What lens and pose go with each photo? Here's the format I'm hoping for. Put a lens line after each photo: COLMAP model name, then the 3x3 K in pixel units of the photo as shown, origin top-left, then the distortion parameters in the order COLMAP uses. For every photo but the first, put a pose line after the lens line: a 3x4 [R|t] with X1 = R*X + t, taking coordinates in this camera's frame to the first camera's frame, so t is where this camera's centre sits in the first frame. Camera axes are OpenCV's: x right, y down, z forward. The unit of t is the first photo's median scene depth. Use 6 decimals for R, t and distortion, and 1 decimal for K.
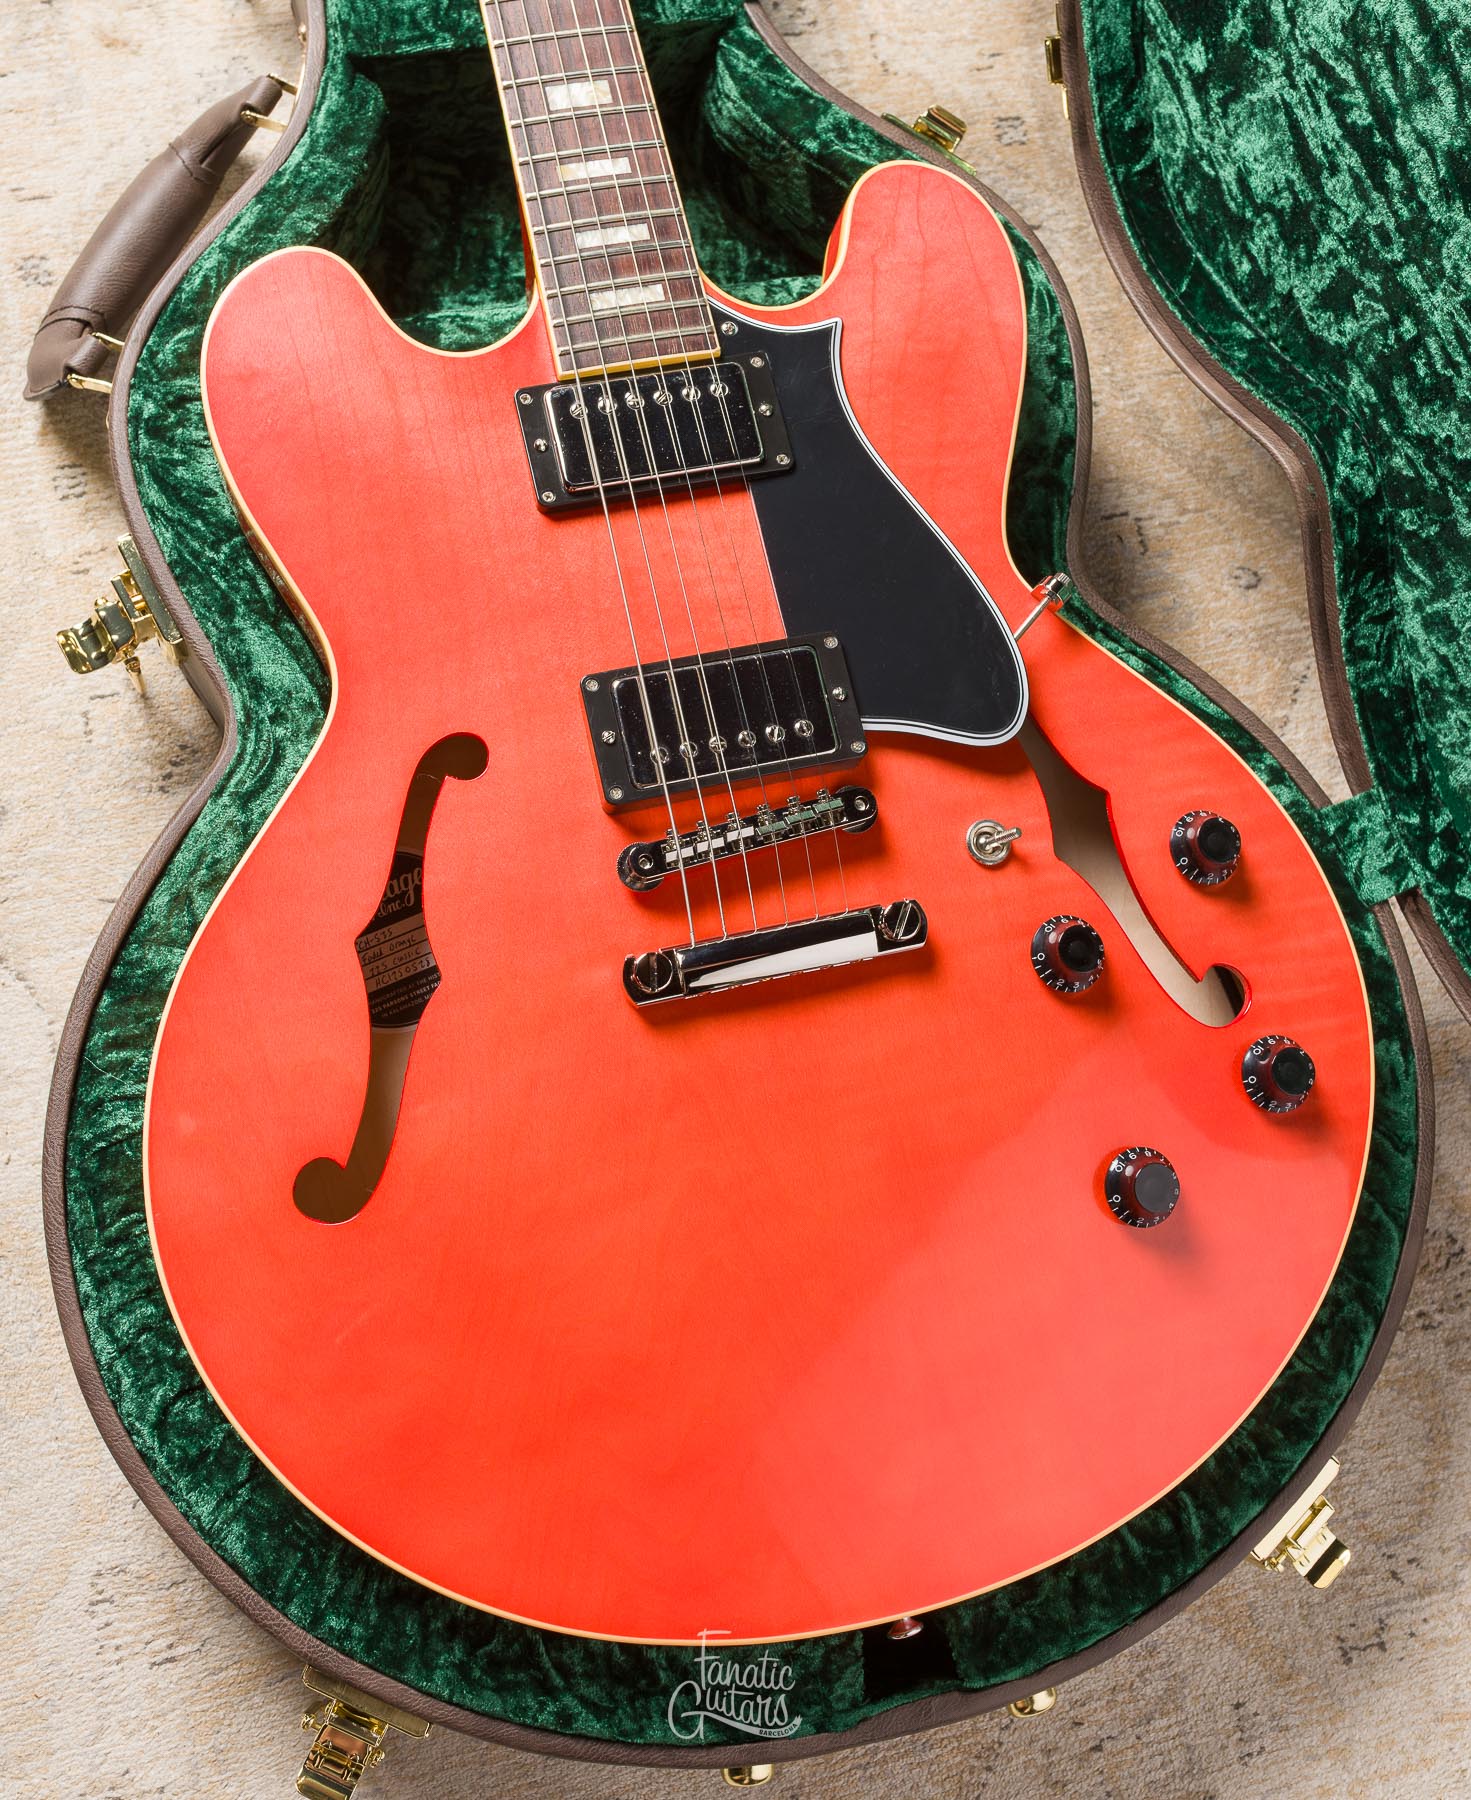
lens RADIAL K [[2277.6, 0, 746.7], [0, 2277.6, 703.6], [0, 0, 1]] dist [-0.010103, 0.027219]
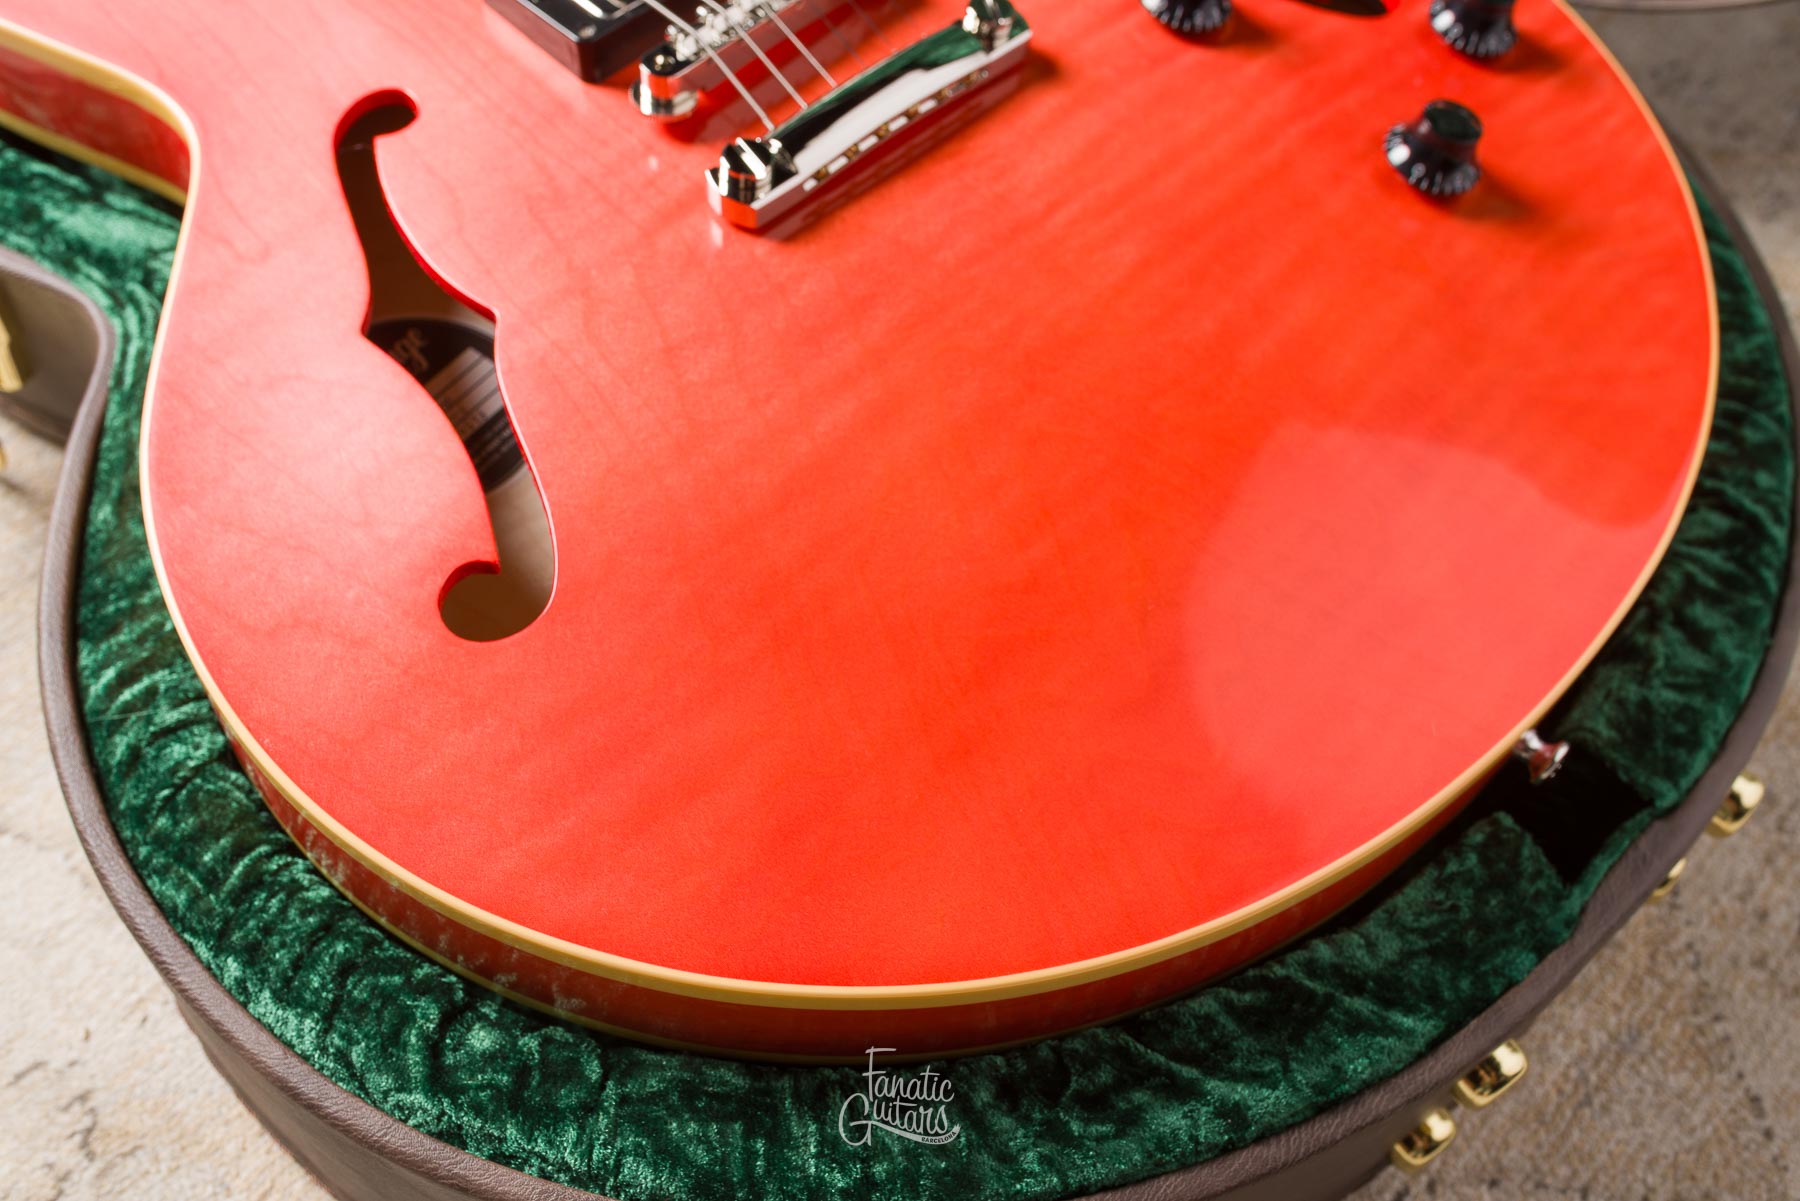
lens RADIAL K [[1819.8, 0, 894.1], [0, 1819.8, 592.4], [0, 0, 1]] dist [-0.002242, 0.010051]
pose [[0.844697, -0.490531, 0.214166, -0.171561], [0.529772, 0.823289, -0.203805, 0.331528], [-0.076348, 0.285613, 0.955299, 0.420635]]
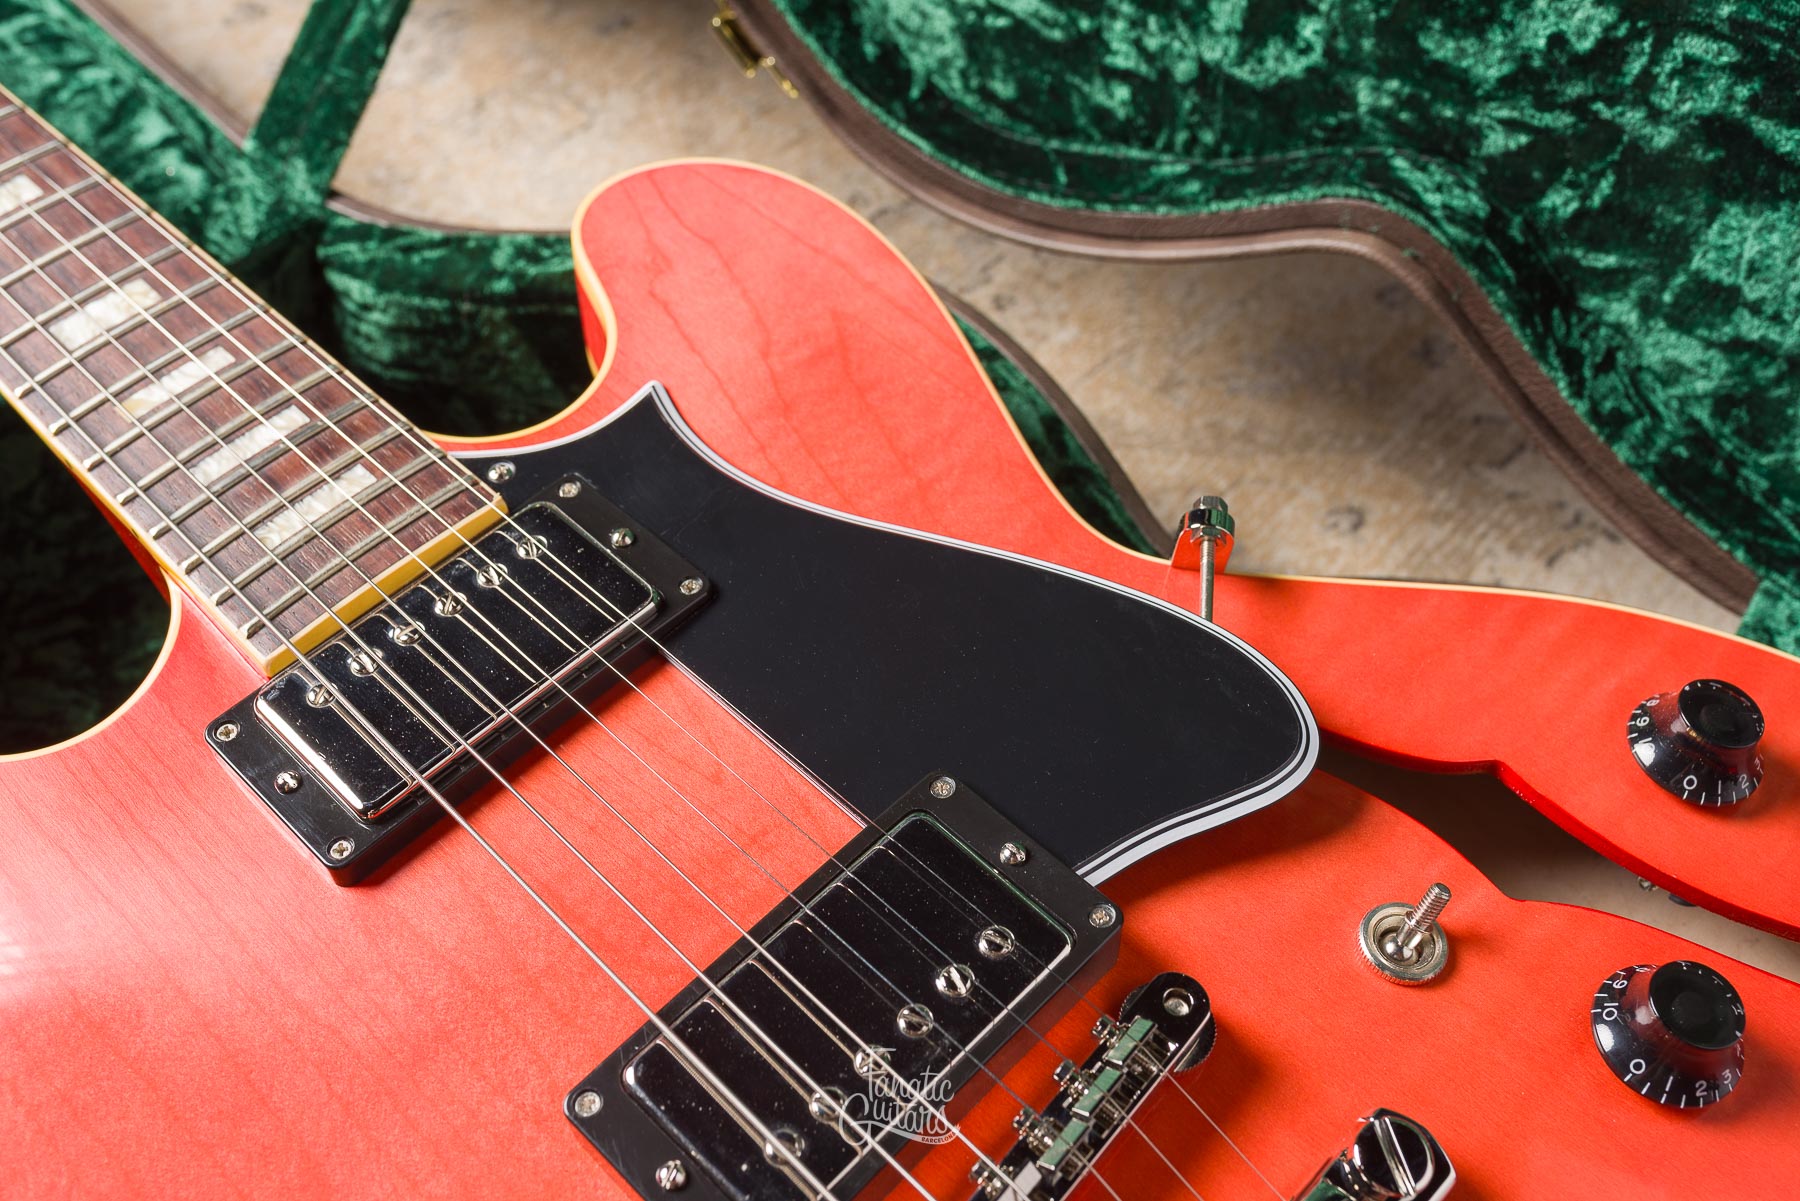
lens RADIAL K [[1802.6, 0, 897.0], [0, 1802.6, 591.8], [0, 0, 1]] dist [0.009372, -0.012178]
pose [[0.834553, -0.512407, 0.202388, -0.031732], [0.550063, 0.795555, -0.254013, 0.035332], [-0.030853, 0.323314, 0.945789, 0.545188]]
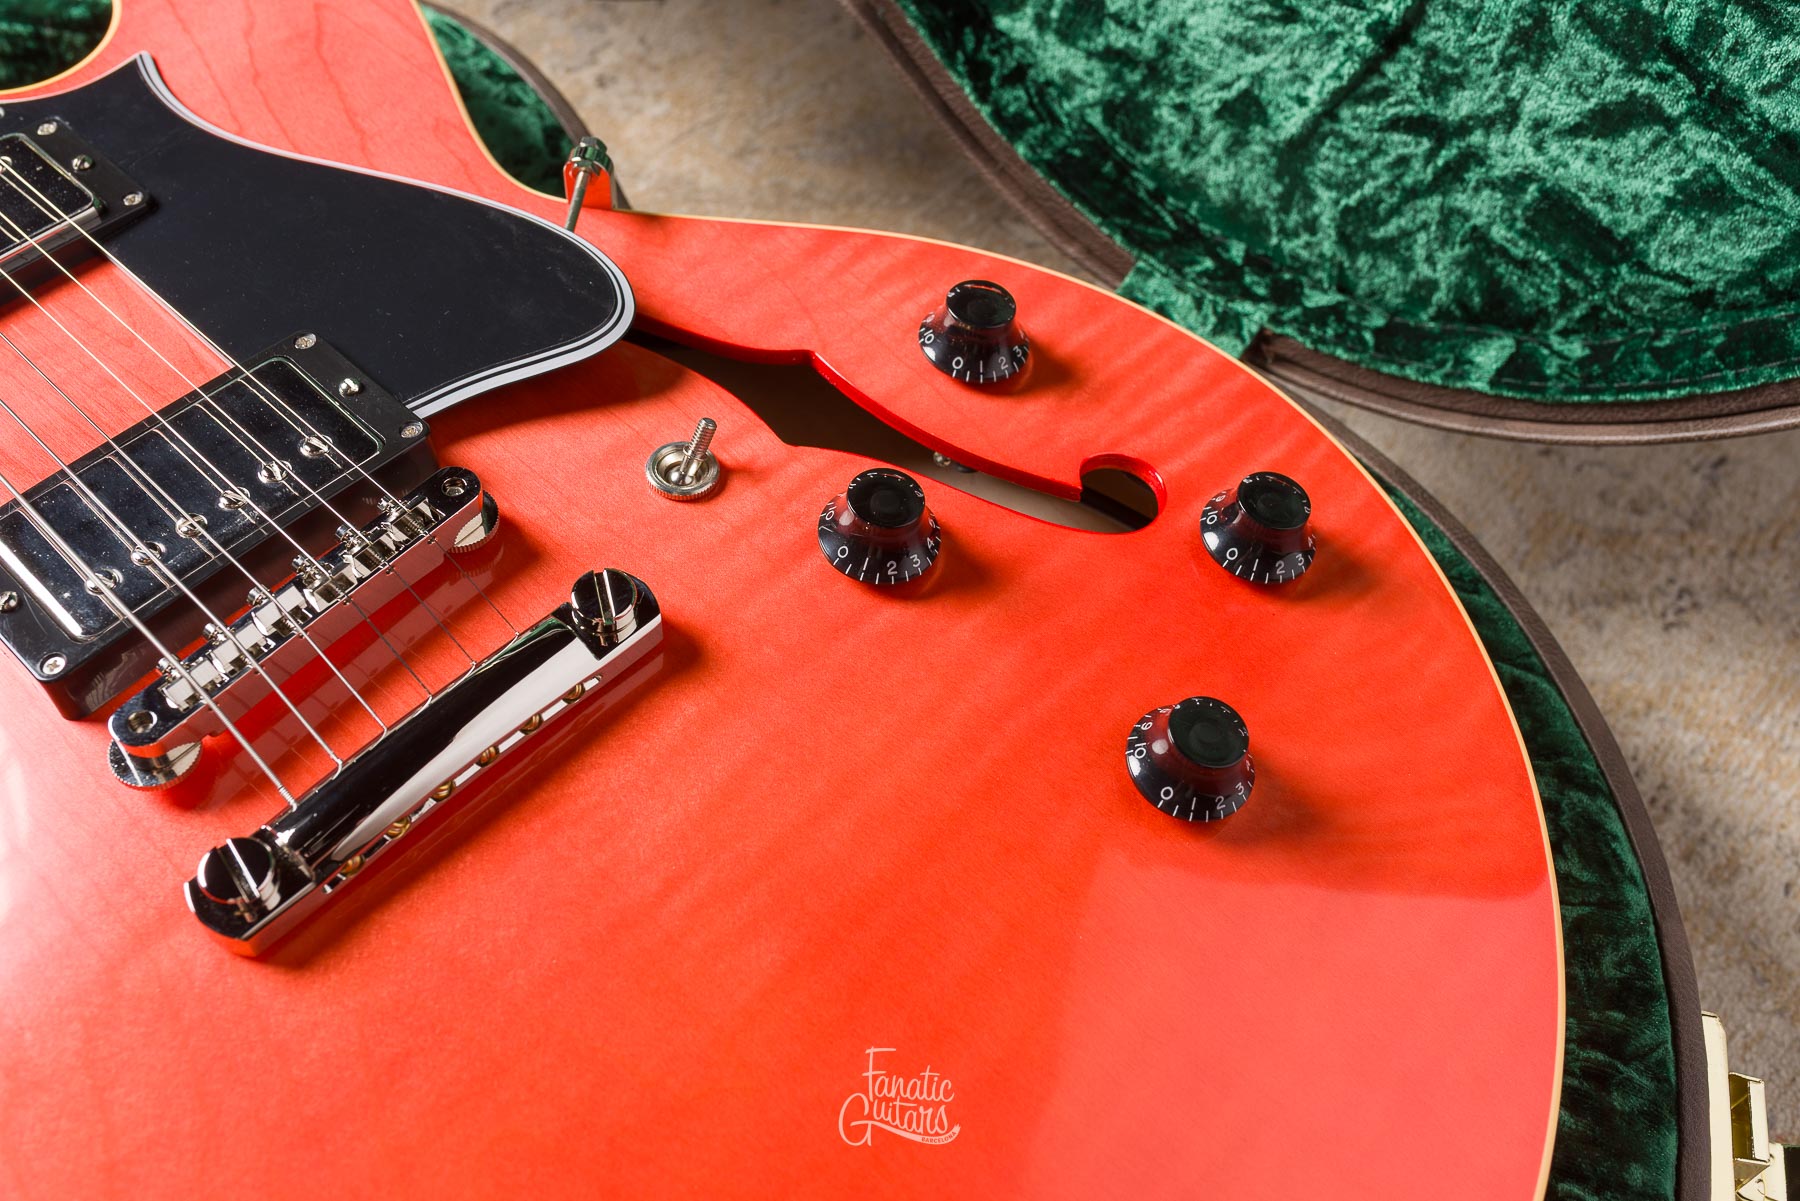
lens RADIAL K [[1793.0, 0, 900.0], [0, 1793.0, 600.5], [0, 0, 1]] dist [0.002761, -0.002247]
pose [[0.830679, -0.510527, 0.222115, 0.024684], [0.552803, 0.803742, -0.220019, 0.218218], [-0.066197, 0.305551, 0.949872, 0.495625]]
